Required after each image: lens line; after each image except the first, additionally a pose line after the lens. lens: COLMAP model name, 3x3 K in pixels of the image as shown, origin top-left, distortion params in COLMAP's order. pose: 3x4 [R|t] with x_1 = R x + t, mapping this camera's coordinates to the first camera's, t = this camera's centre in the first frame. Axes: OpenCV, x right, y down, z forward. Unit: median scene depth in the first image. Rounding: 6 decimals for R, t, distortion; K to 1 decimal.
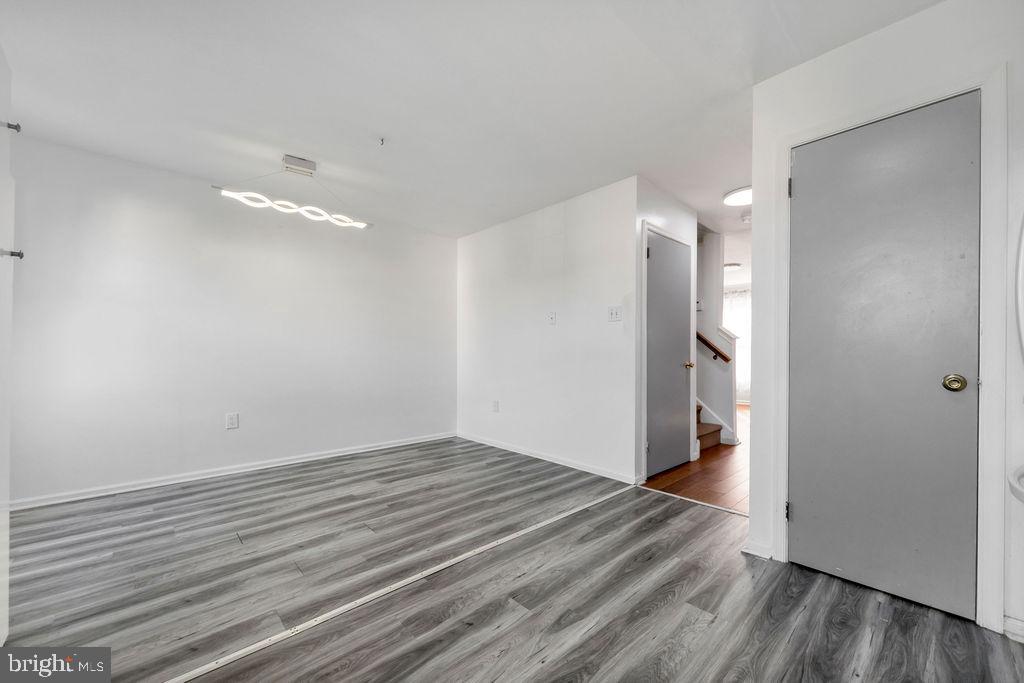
lens RADIAL K [[399.9, 0, 515.7], [0, 399.9, 355.9], [0, 0, 1]] dist [-0.000136, 0.000025]
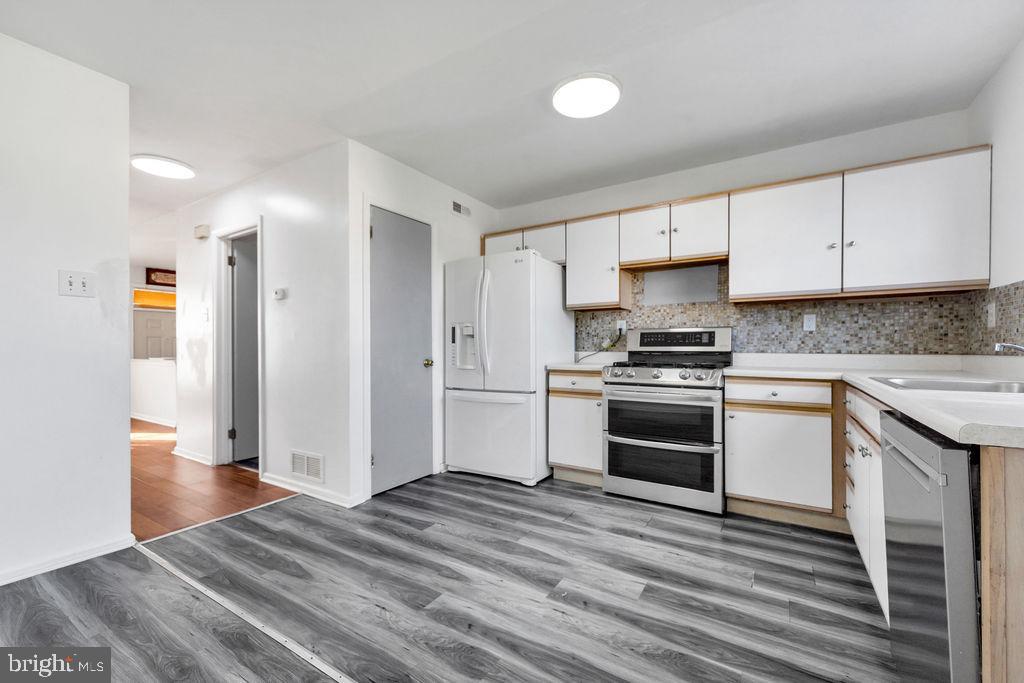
lens RADIAL K [[418.0, 0, 514.2], [0, 418.0, 348.6], [0, 0, 1]] dist [0.001922, 0.000291]
pose [[-0.254480, -0.003159, 0.967073, -0.815870], [0.010133, 0.999931, 0.005933, -0.010172], [-0.967025, 0.011309, -0.254430, 0.827286]]
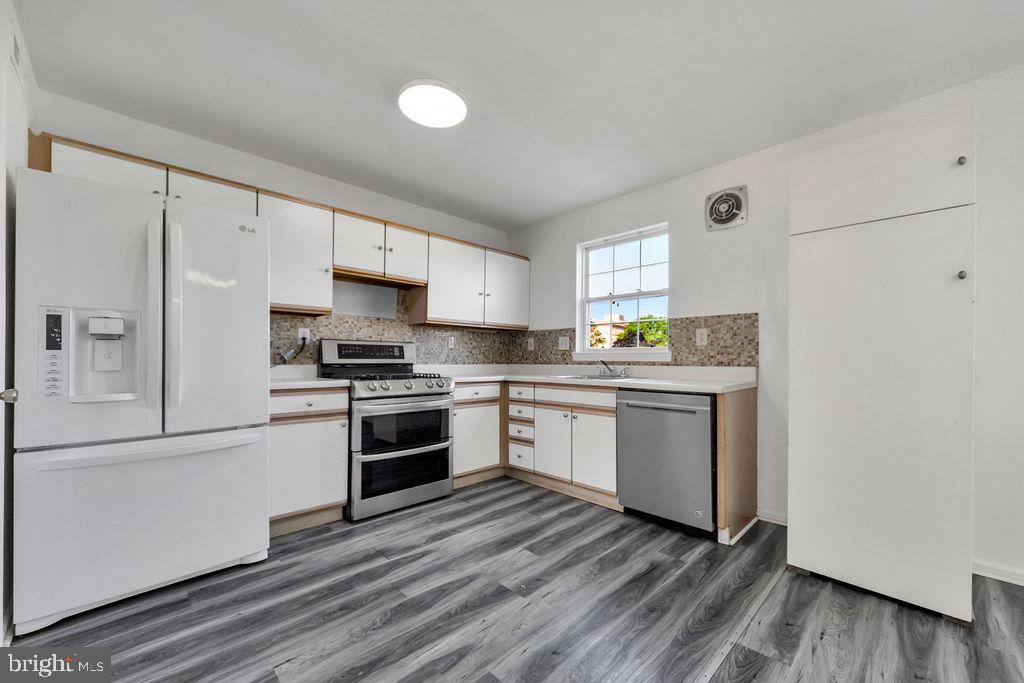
lens RADIAL K [[399.9, 0, 515.7], [0, 399.9, 355.9], [0, 0, 1]] dist [-0.000136, 0.000025]
pose [[-0.999724, -0.004204, -0.023118, 0.002472], [-0.004224, 0.999991, 0.000802, -0.017529], [0.023115, 0.000899, -0.999732, 1.391026]]
